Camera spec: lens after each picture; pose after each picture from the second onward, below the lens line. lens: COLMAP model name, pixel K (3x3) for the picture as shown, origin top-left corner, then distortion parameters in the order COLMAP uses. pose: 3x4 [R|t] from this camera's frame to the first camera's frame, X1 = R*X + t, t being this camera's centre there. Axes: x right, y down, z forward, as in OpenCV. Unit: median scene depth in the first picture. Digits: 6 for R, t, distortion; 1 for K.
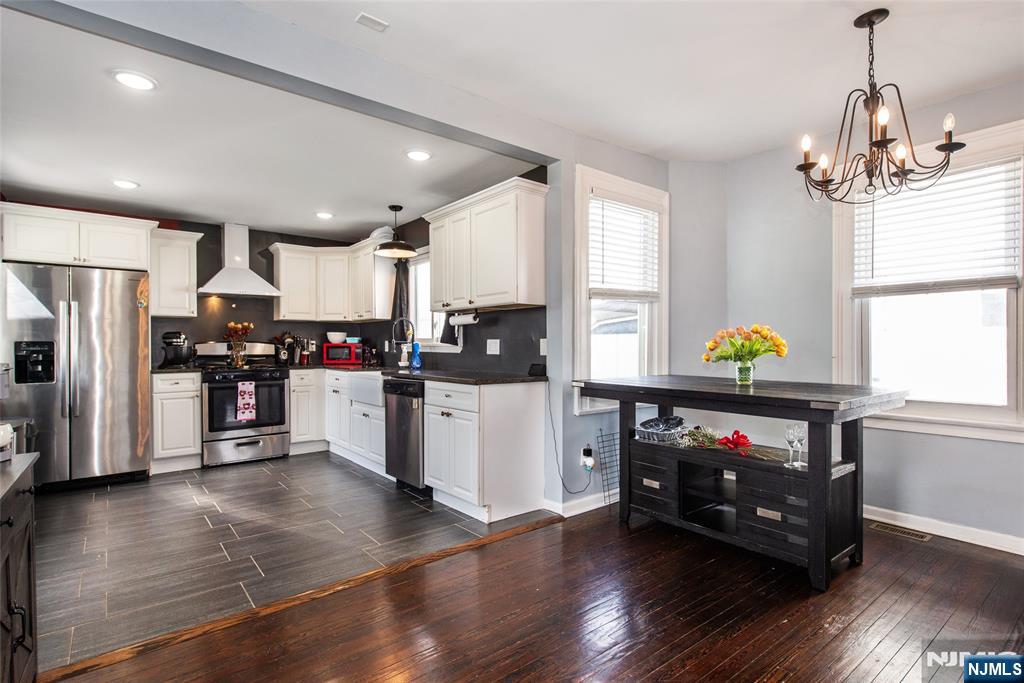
lens RADIAL K [[514.2, 0, 511.7], [0, 514.2, 347.1], [0, 0, 1]] dist [0.013619, -0.006162]
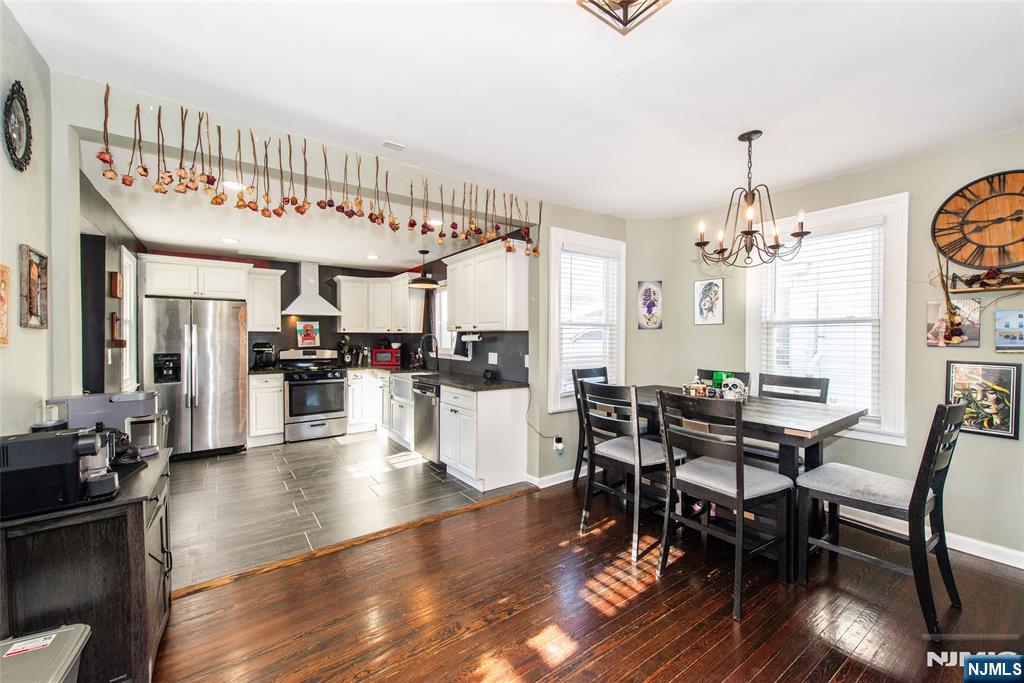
lens RADIAL K [[414.2, 0, 509.9], [0, 414.2, 339.7], [0, 0, 1]] dist [0.010431, -0.000275]
pose [[0.998512, 0.002936, -0.054457, 0.065239], [-0.002681, 0.999985, 0.004746, -0.053115], [0.054470, -0.004593, 0.998505, -0.075603]]
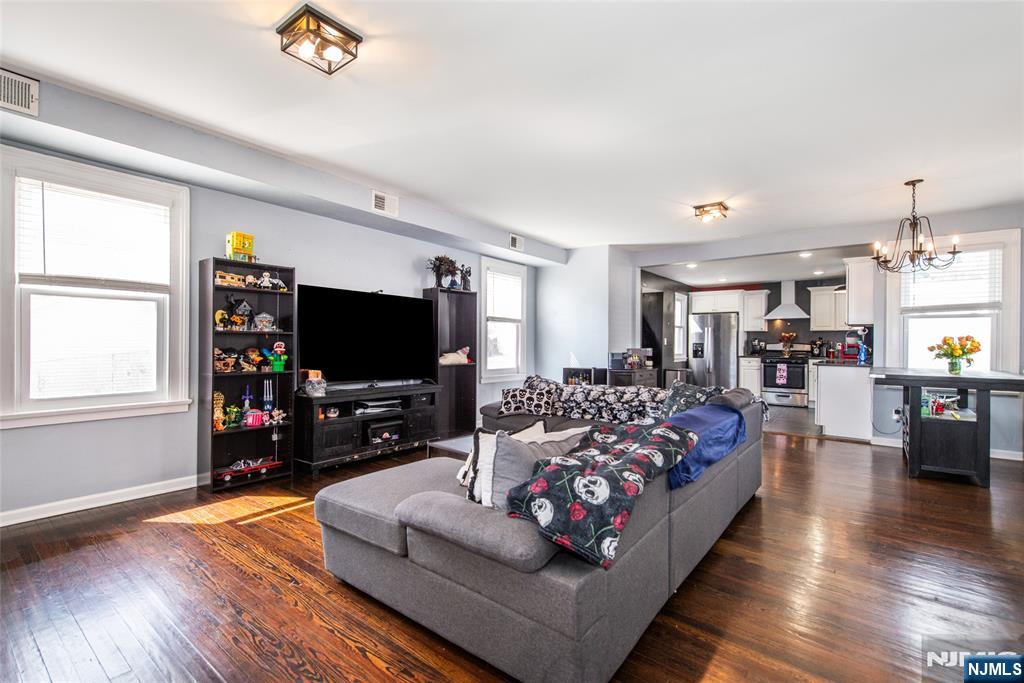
lens RADIAL K [[465.6, 0, 513.2], [0, 465.6, 341.2], [0, 0, 1]] dist [0.015227, 0.000131]
pose [[0.246552, 0.002833, -0.969126, 1.109189], [-0.012337, 0.999924, -0.000215, -0.006728], [0.969051, 0.012009, 0.246568, -0.491209]]
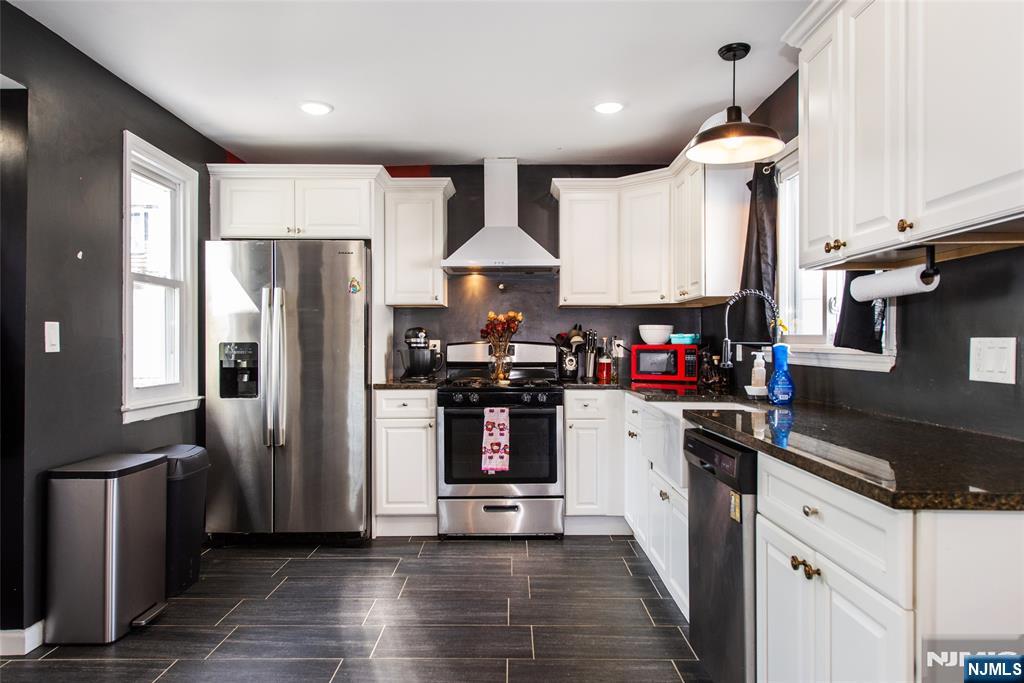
lens RADIAL K [[675.1, 0, 502.9], [0, 675.1, 343.9], [0, 0, 1]] dist [0.022974, 0.000640]
pose [[0.778695, 0.002151, -0.627399, -0.005206], [-0.003705, 0.999992, -0.001170, -0.008828], [0.627392, 0.003236, 0.778697, 0.444120]]
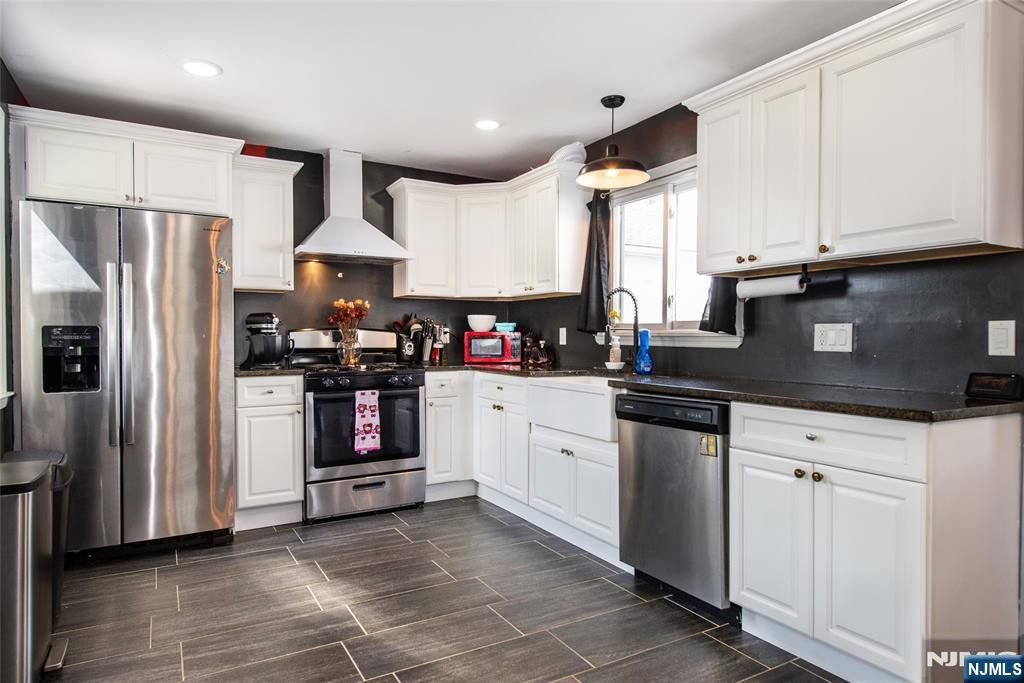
lens RADIAL K [[615.0, 0, 509.3], [0, 615.0, 346.7], [0, 0, 1]] dist [0.016244, -0.008592]
pose [[0.989026, 0.006034, -0.147618, -0.264250], [-0.004067, 0.999899, 0.013617, 0.001733], [0.147686, -0.012867, 0.988951, 0.312550]]
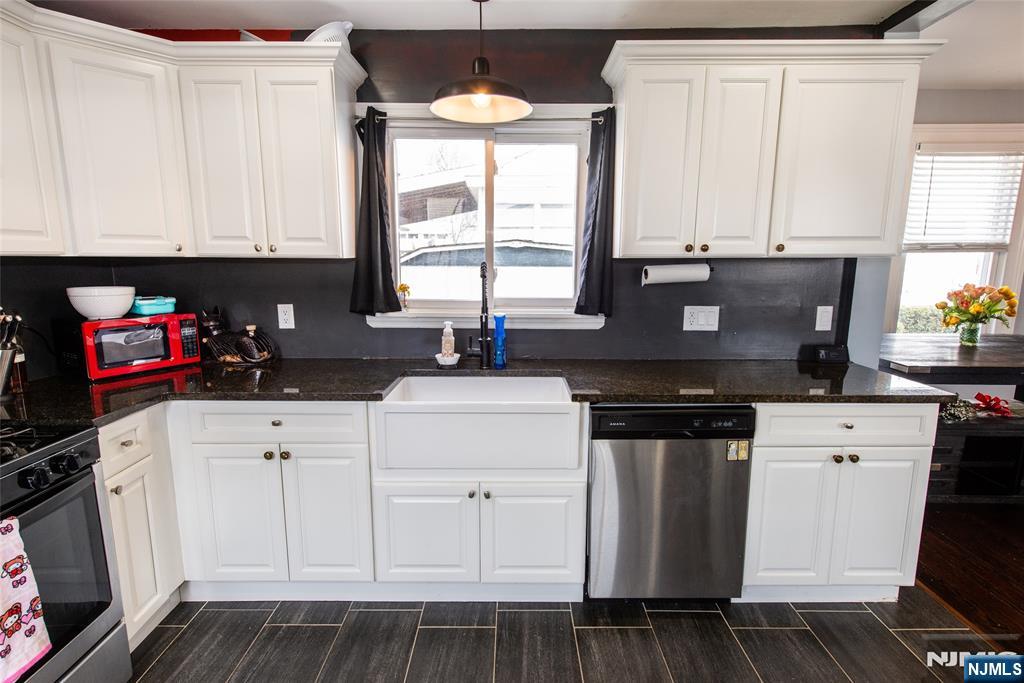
lens RADIAL K [[514.2, 0, 510.4], [0, 514.2, 344.6], [0, 0, 1]] dist [0.013619, -0.006162]
pose [[0.622304, -0.132801, 0.771428, -0.629222], [-0.000097, 0.985491, 0.169730, -0.070811], [-0.782776, -0.105699, 0.613262, 0.781697]]
